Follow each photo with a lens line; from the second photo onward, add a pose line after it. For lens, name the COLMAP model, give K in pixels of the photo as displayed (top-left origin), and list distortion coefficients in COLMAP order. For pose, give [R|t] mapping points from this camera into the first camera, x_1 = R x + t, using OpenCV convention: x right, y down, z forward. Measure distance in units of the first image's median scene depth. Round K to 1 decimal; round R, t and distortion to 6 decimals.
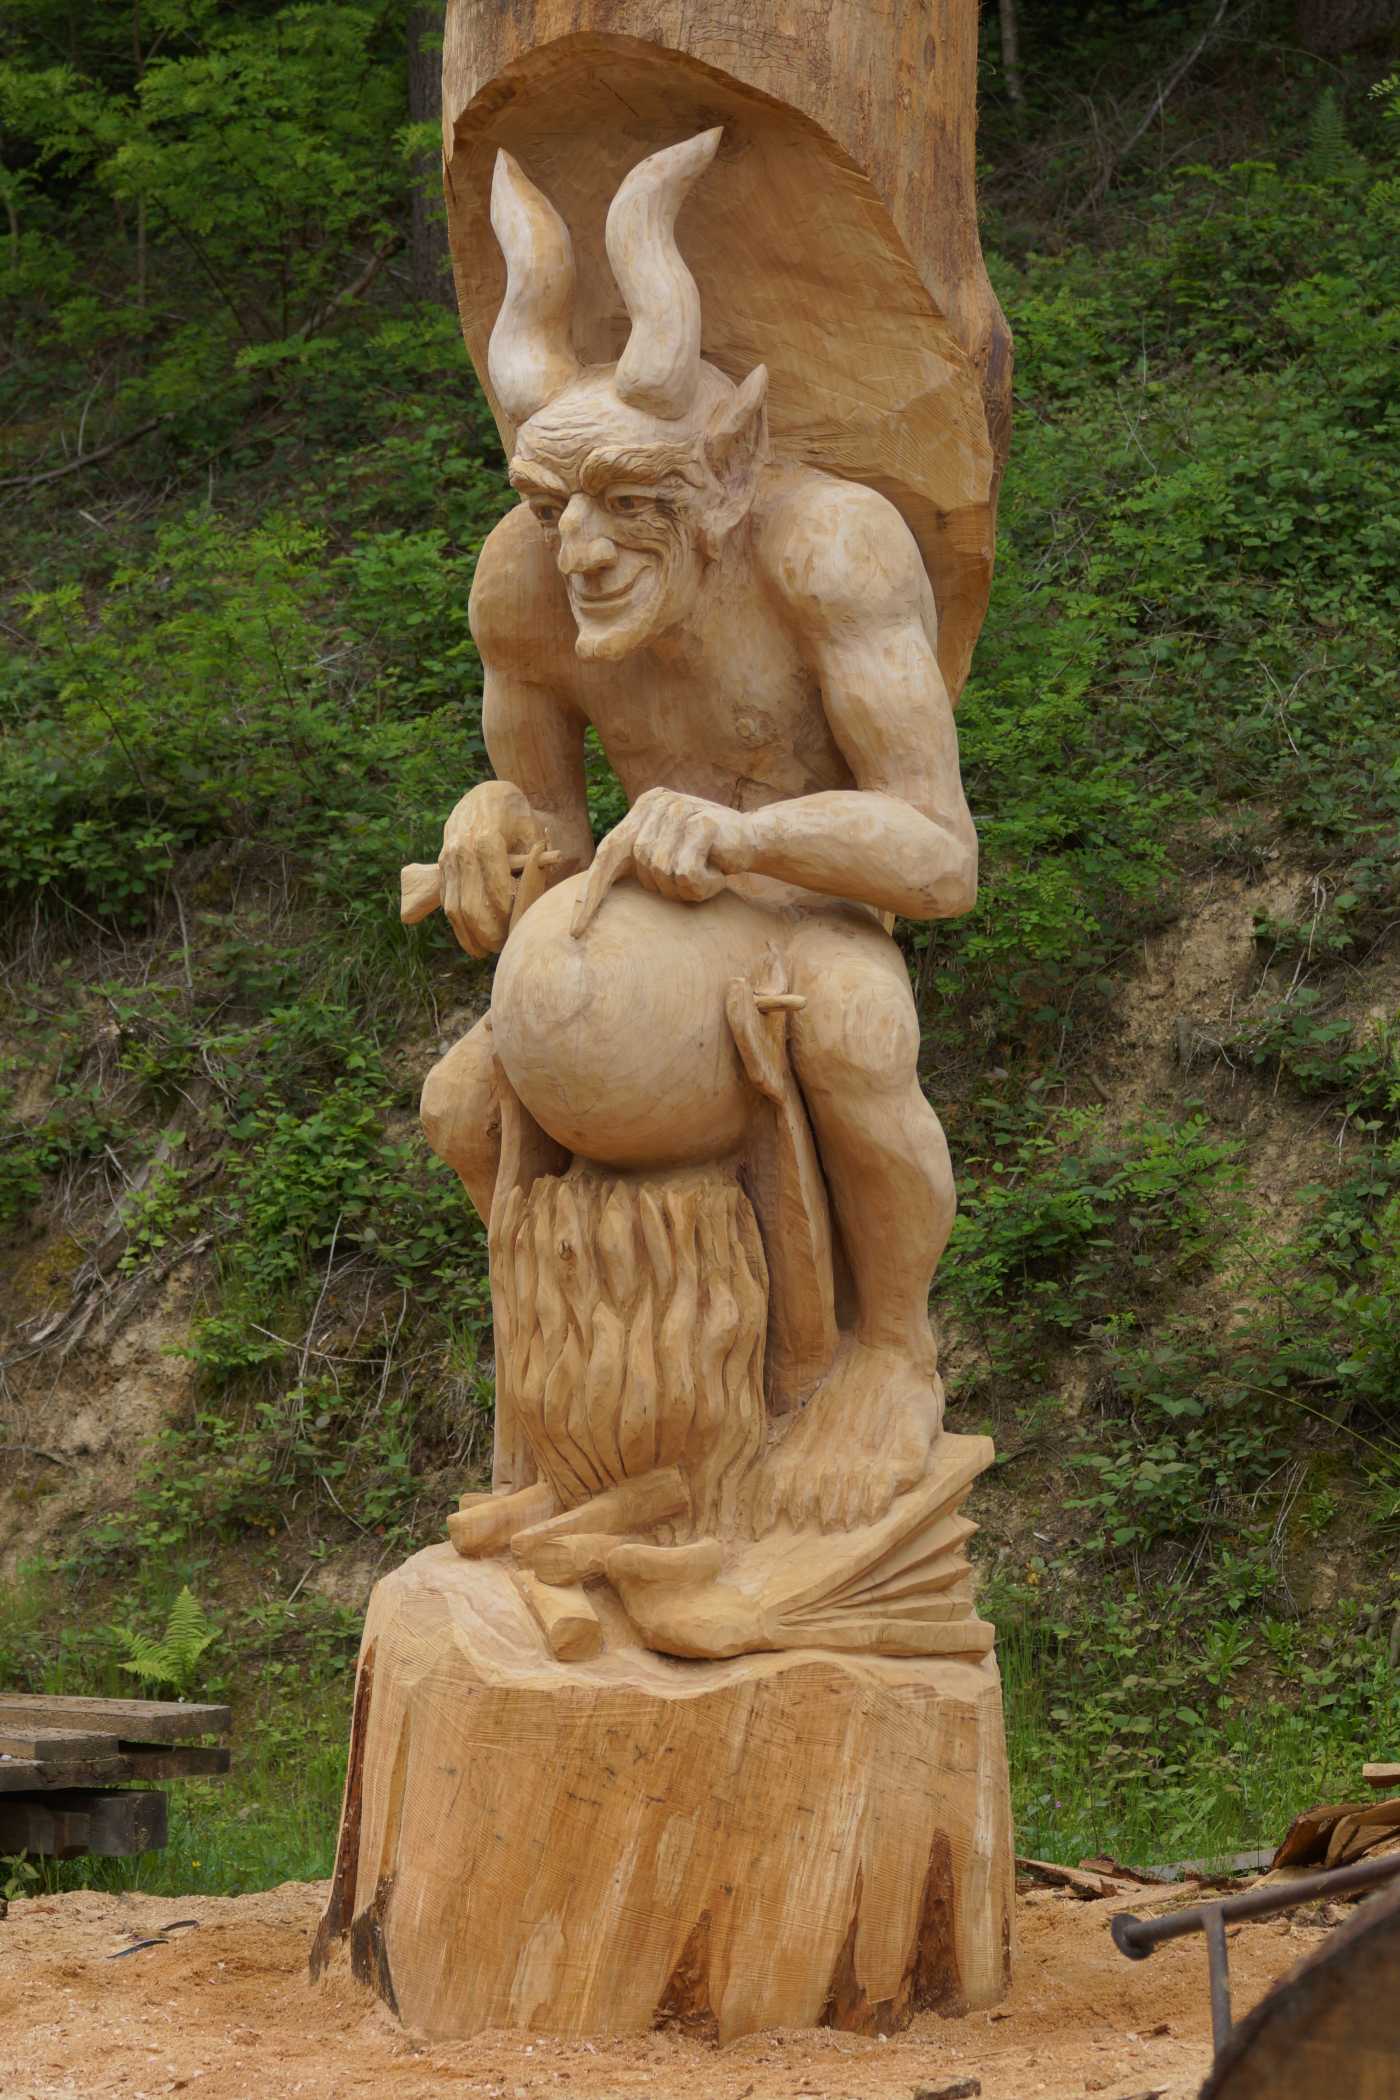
lens RADIAL K [[6530.1, 0, 700.0], [0, 6530.1, 1050.0], [0, 0, 1]] dist [-0.516142, 0.236144]
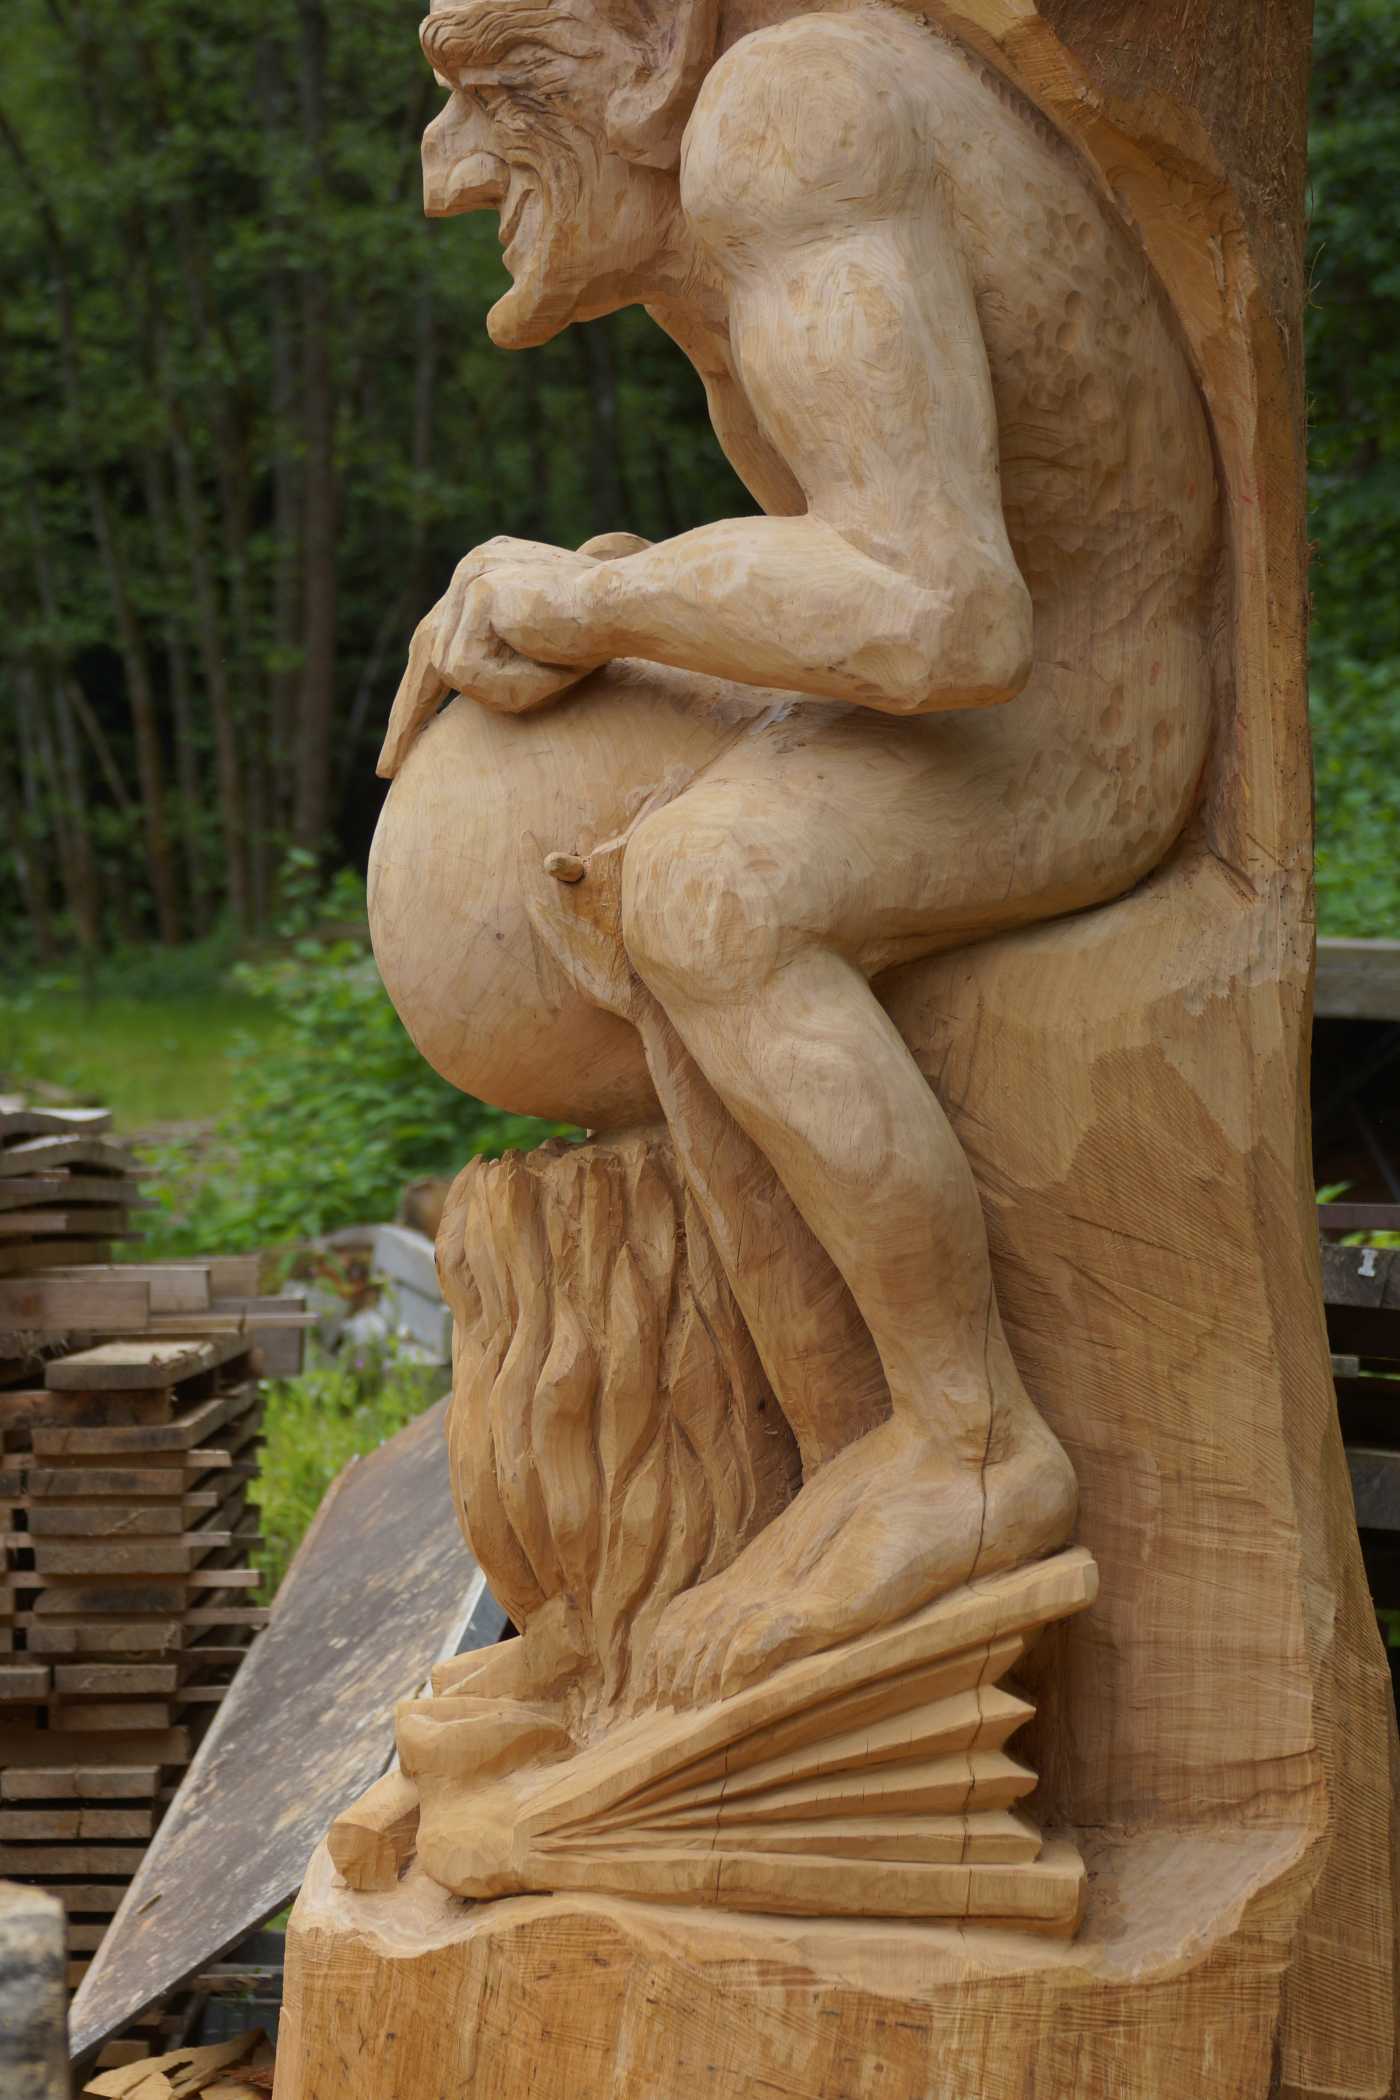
lens RADIAL K [[9115.2, 0, 700.0], [0, 9115.2, 1050.0], [0, 0, 1]] dist [-0.197317, -2.709721]
pose [[0.565581, -0.020145, -0.824447, 0.735253], [0.036919, 0.999318, 0.000909, 0.010078], [0.823866, -0.030952, 0.565939, 0.502955]]
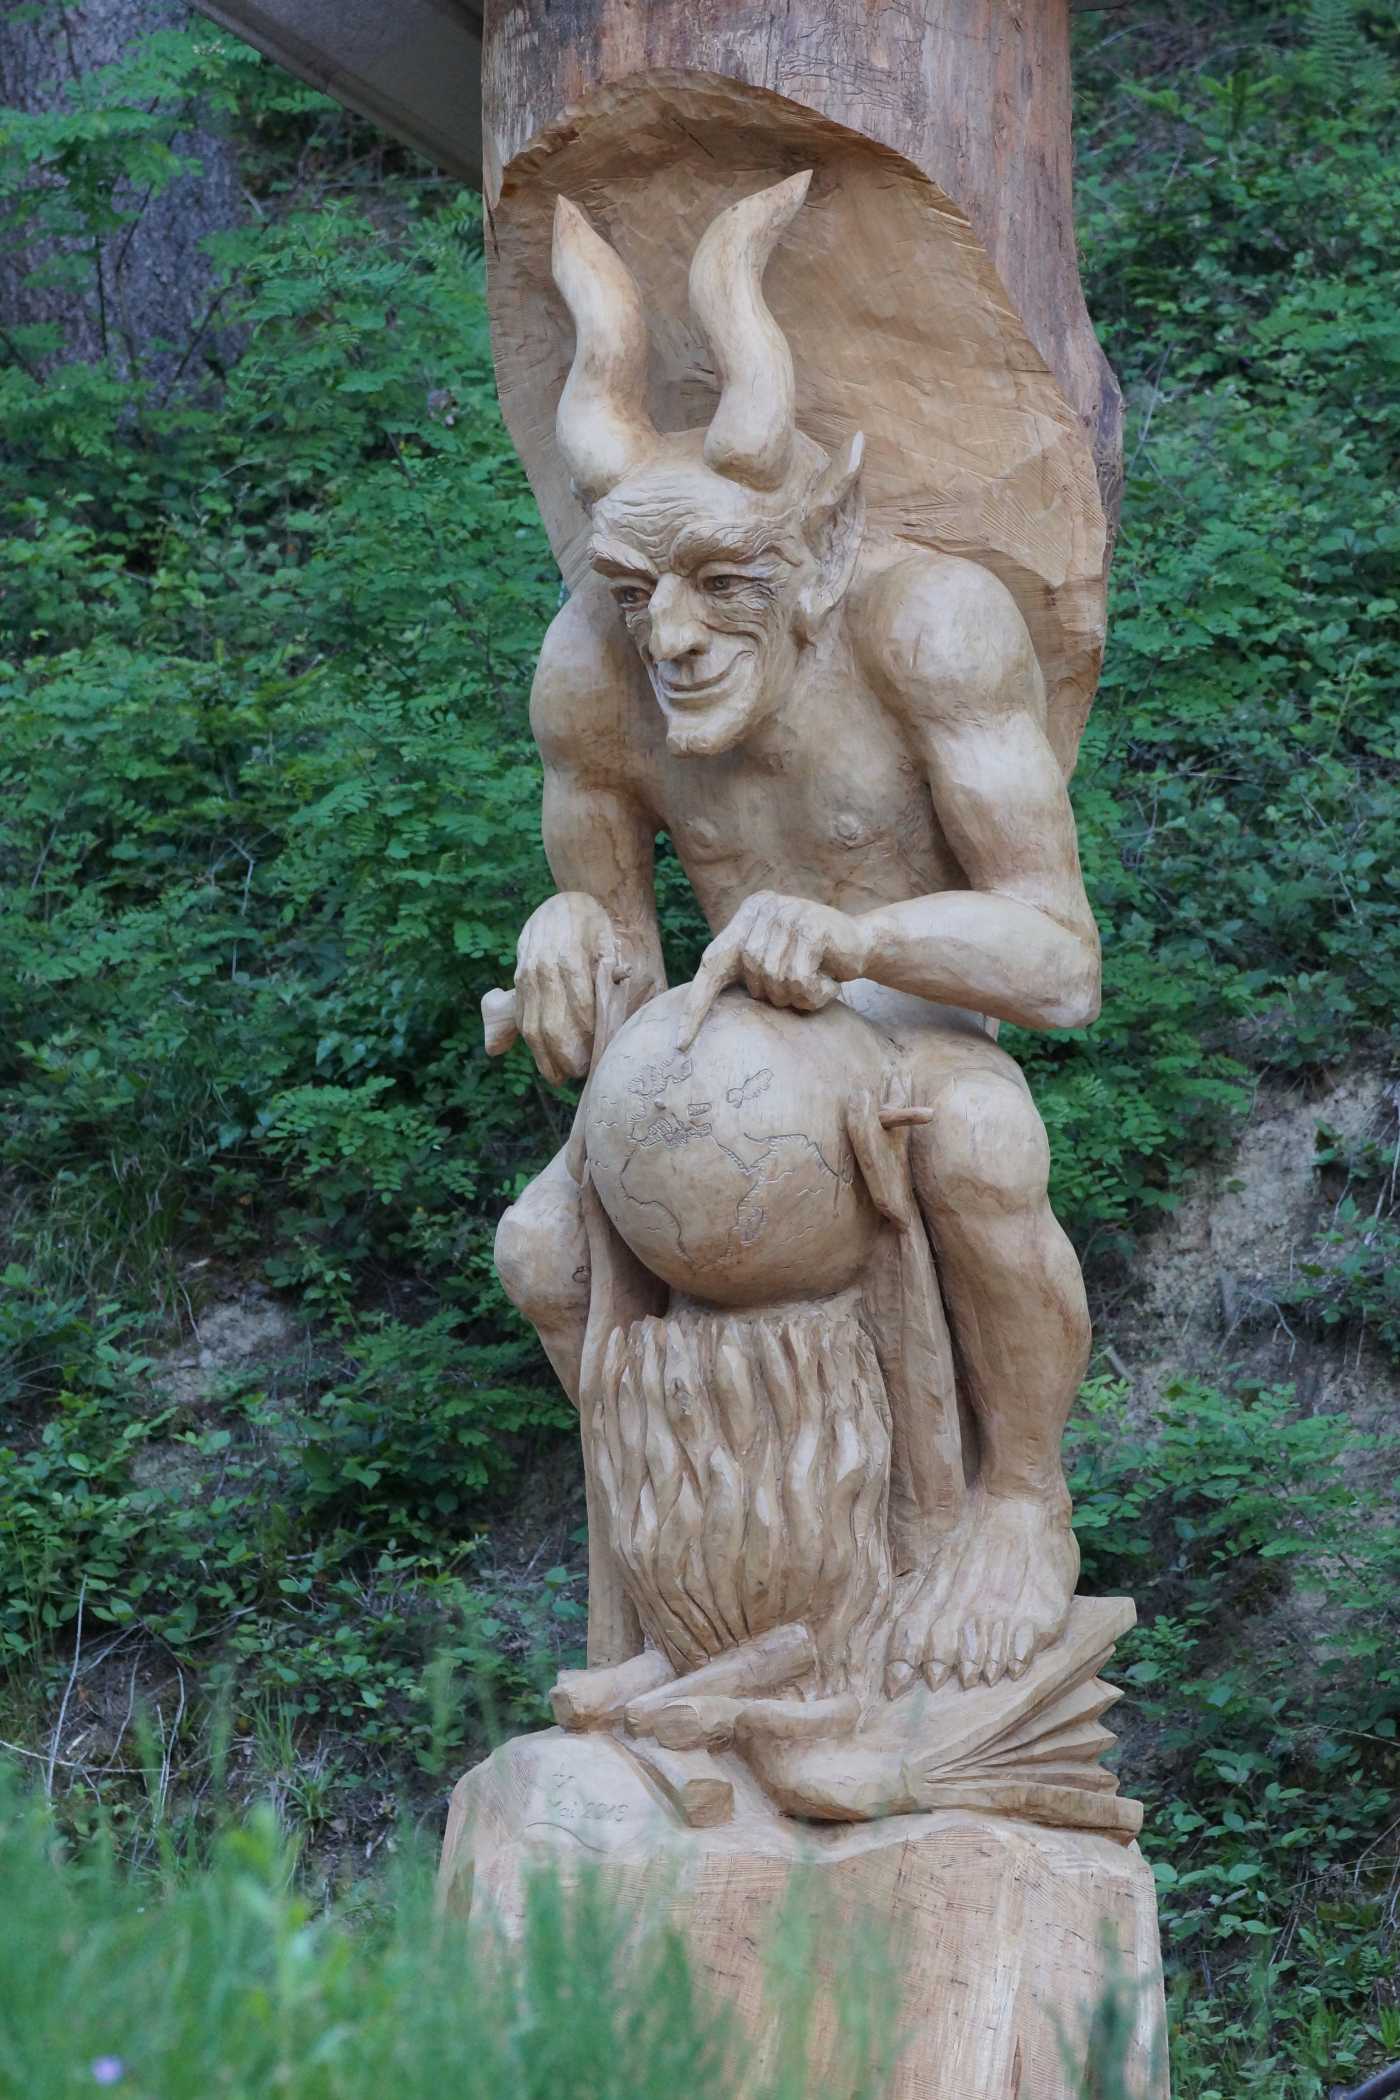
lens RADIAL K [[14099.4, 0, 700.0], [0, 14099.4, 1050.0], [0, 0, 1]] dist [-0.275379, 7.209996]
pose [[0.997751, -0.022362, 0.063184, -0.141291], [0.025926, 0.998085, -0.056163, 0.094003], [-0.061807, 0.057675, 0.996420, -0.985981]]
